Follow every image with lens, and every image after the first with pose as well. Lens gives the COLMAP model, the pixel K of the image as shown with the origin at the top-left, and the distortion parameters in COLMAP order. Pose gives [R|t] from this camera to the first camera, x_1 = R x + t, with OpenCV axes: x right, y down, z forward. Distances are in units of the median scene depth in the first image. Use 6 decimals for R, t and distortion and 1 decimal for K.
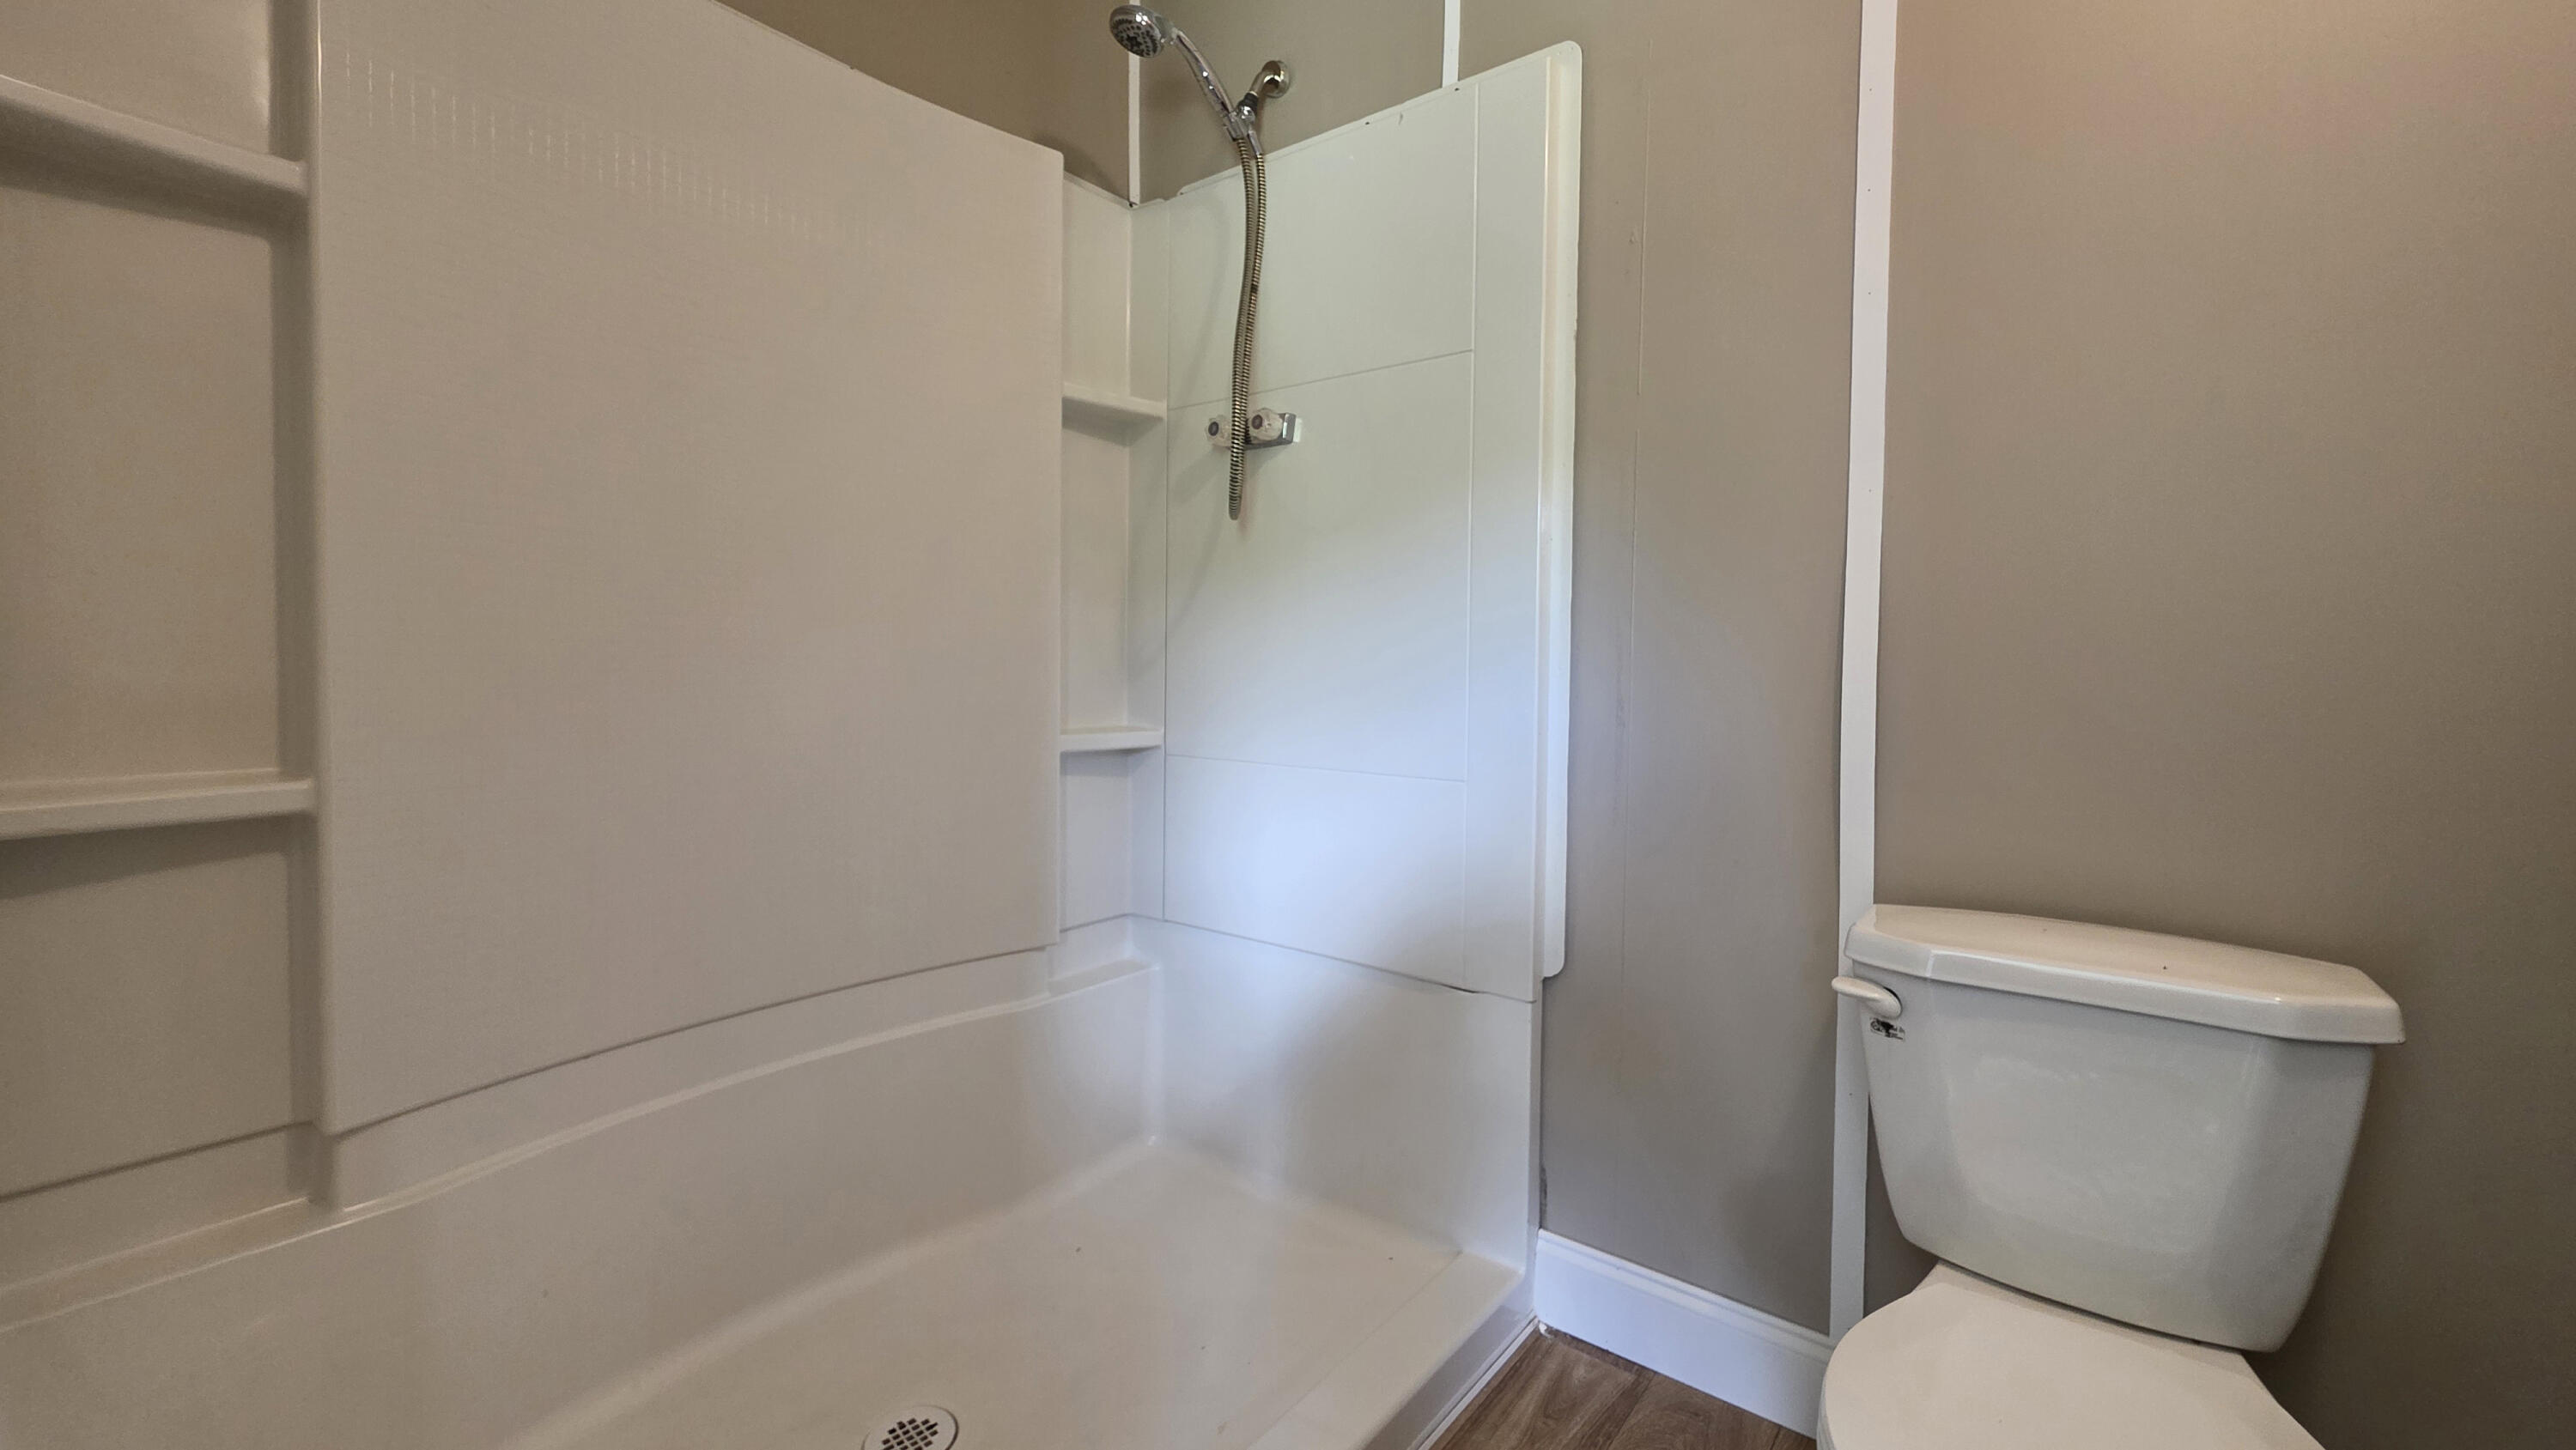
lens RADIAL K [[1037.8, 0, 1301.8], [0, 1037.8, 690.2], [0, 0, 1]] dist [0.001863, 0.000004]
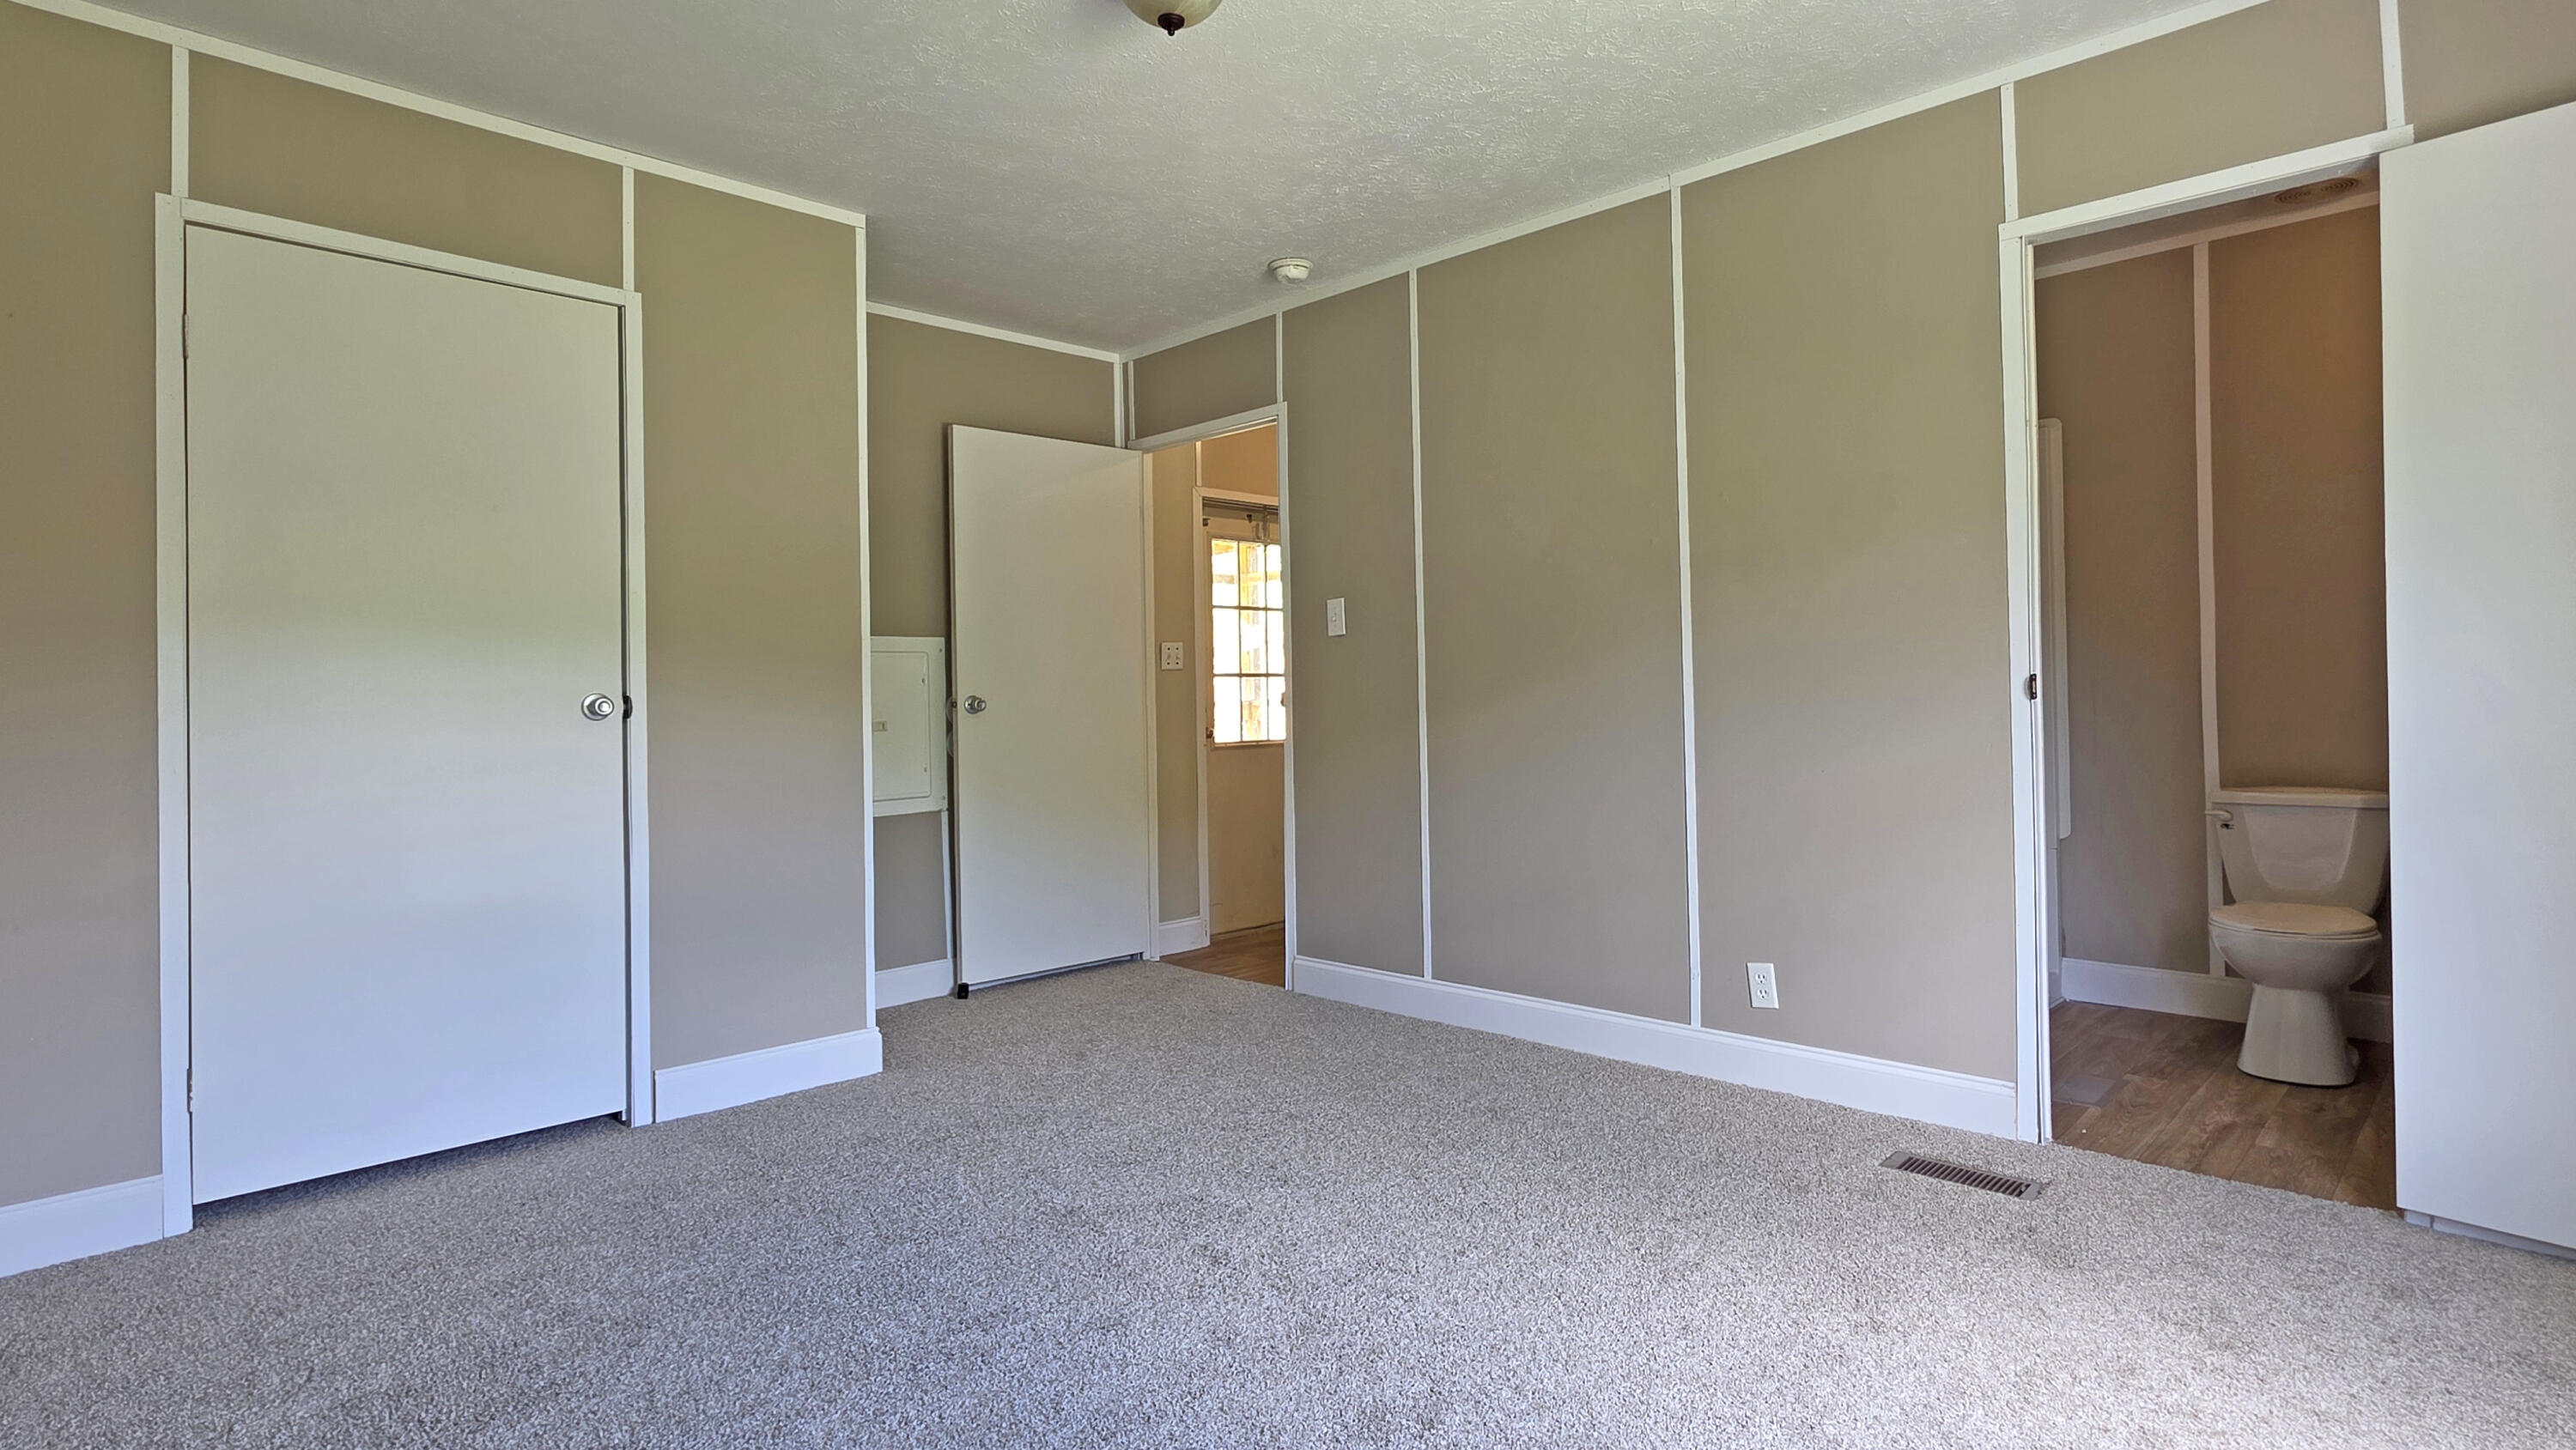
lens RADIAL K [[1304.5, 0, 1287.7], [0, 1304.5, 690.8], [0, 0, 1]] dist [0.002357, 0.000487]
pose [[0.992881, -0.028079, -0.115749, -1.416937], [0.023498, 0.998893, -0.040757, 0.053576], [0.116766, 0.037747, 0.992442, -2.594789]]
